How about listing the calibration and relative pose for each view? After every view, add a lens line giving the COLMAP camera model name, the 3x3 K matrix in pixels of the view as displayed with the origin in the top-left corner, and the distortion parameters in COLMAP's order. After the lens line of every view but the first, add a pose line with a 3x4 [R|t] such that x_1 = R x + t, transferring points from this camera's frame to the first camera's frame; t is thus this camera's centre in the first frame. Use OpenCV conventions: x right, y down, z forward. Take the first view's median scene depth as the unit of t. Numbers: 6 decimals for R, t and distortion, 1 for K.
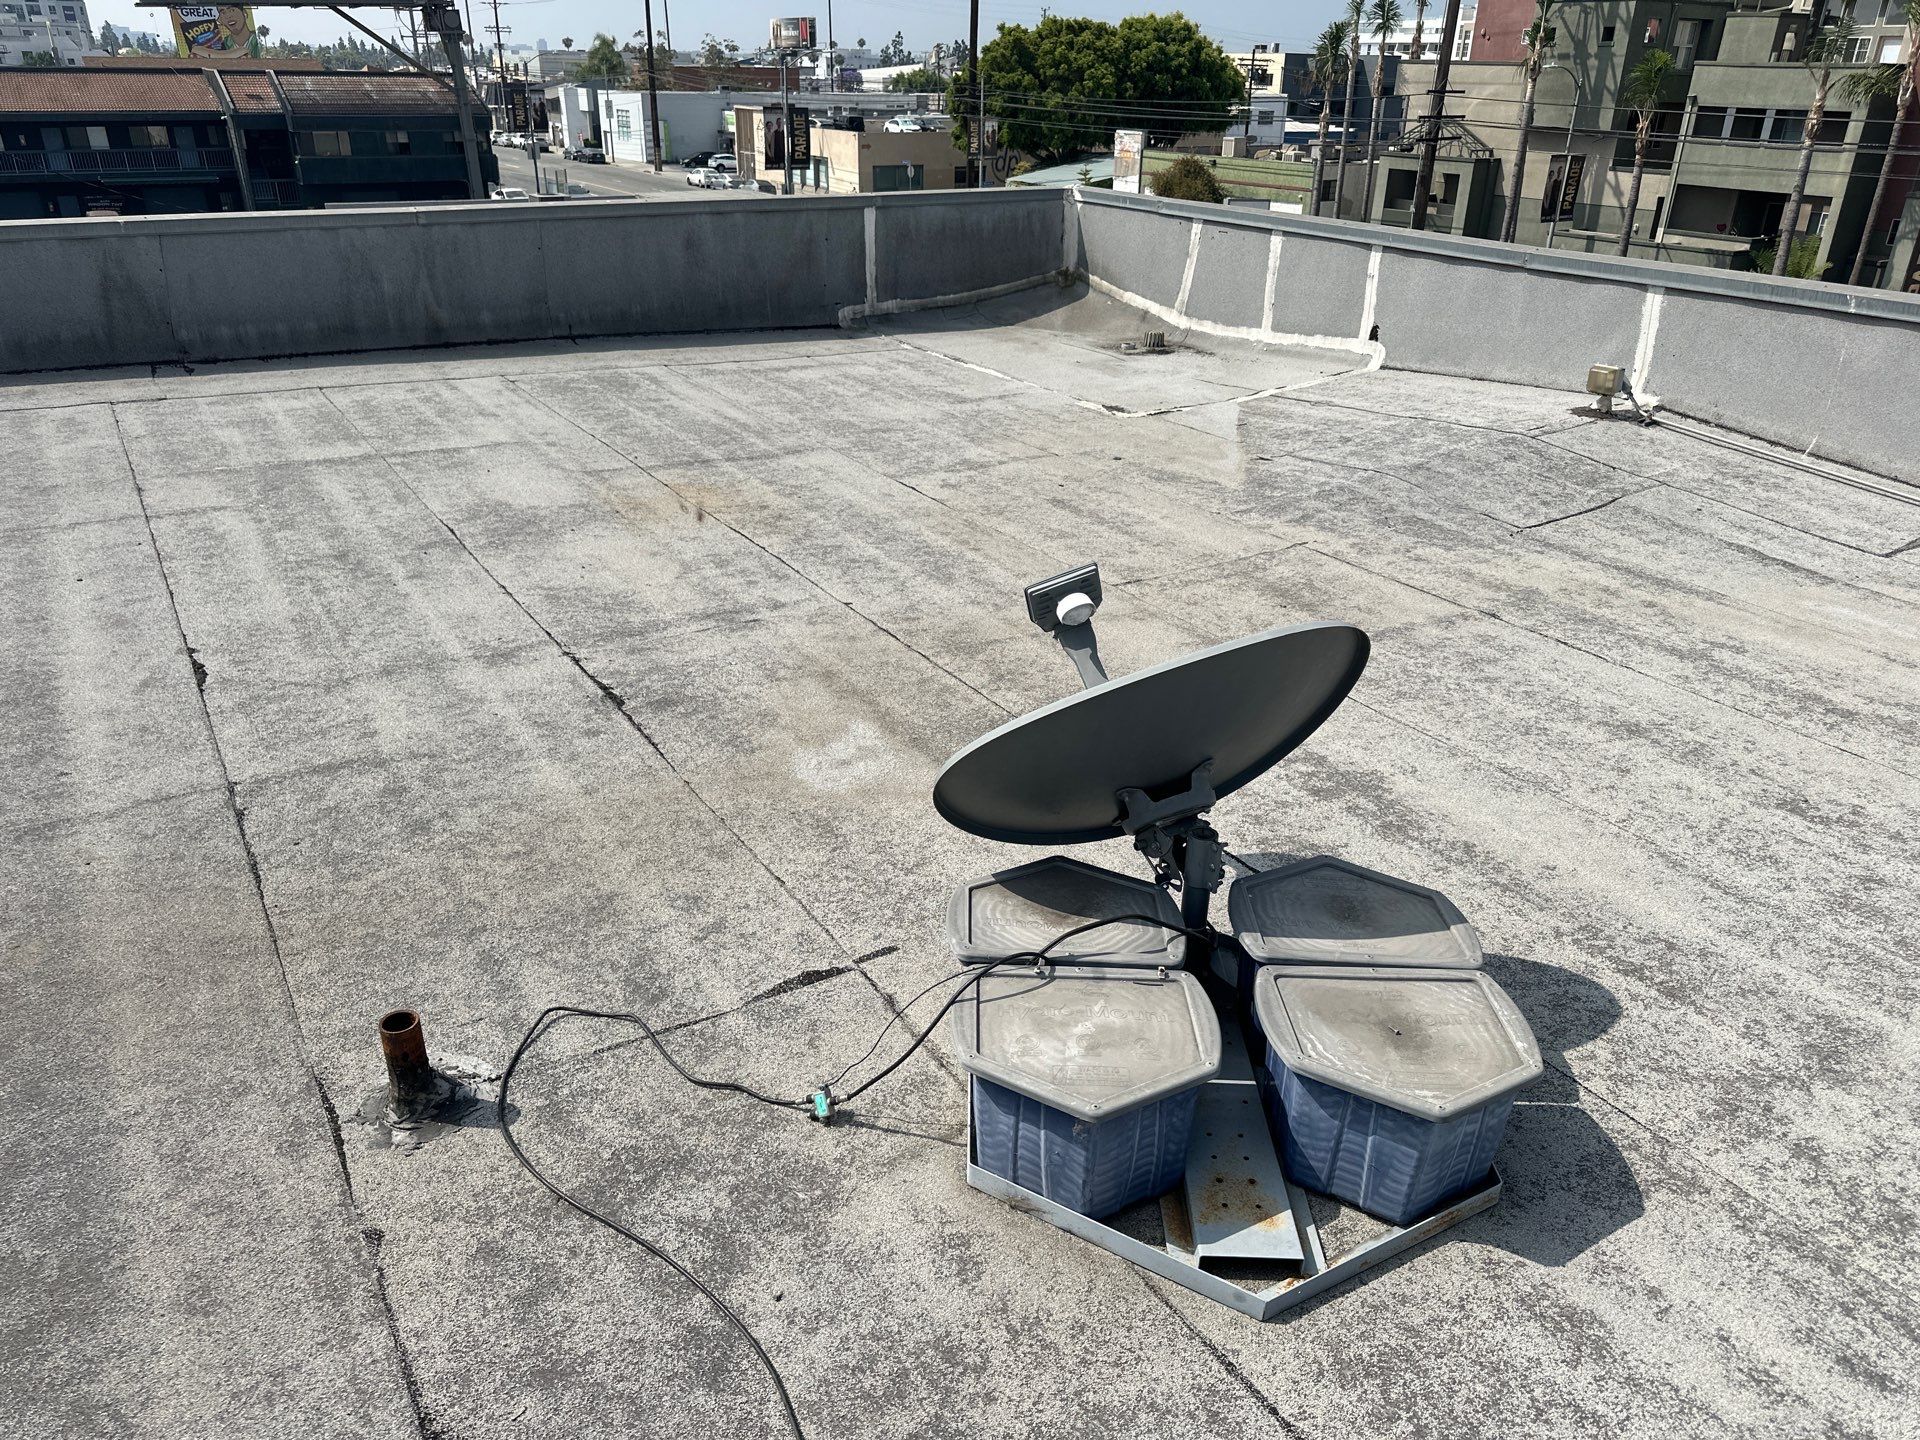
lens RADIAL K [[1370.5, 0, 960.0], [0, 1370.5, 720.0], [0, 0, 1]] dist [0.052624, -0.000696]
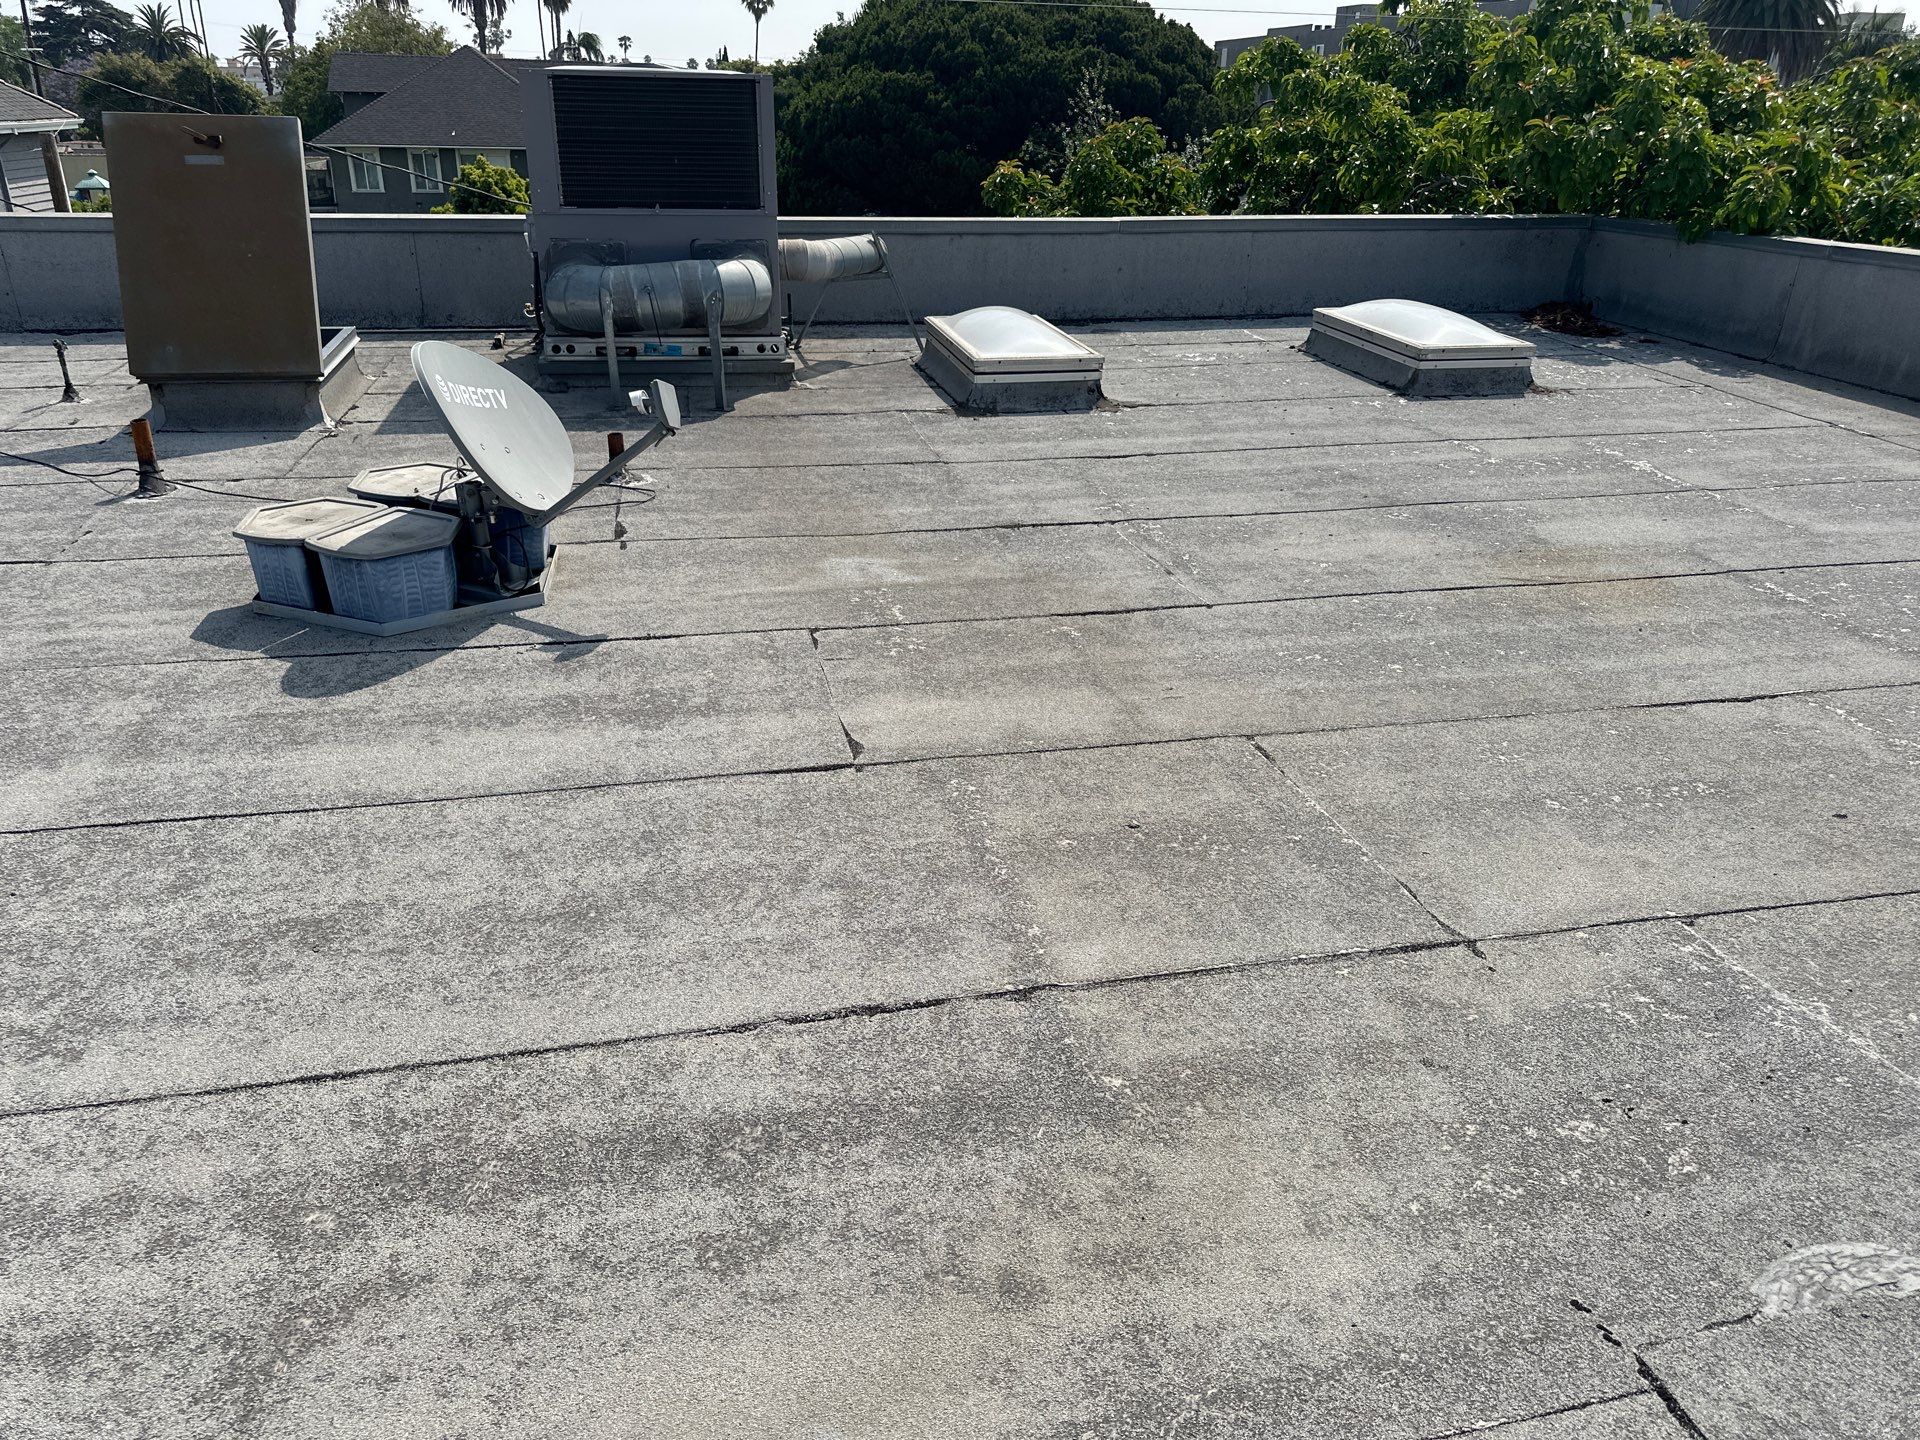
lens RADIAL K [[1370.5, 0, 960.0], [0, 1370.5, 720.0], [0, 0, 1]] dist [0.052624, -0.000696]
pose [[-0.352923, 0.349432, -0.867953, 0.981453], [-0.421457, 0.768837, 0.480899, -0.482171], [0.835356, 0.535525, -0.124070, 1.192047]]
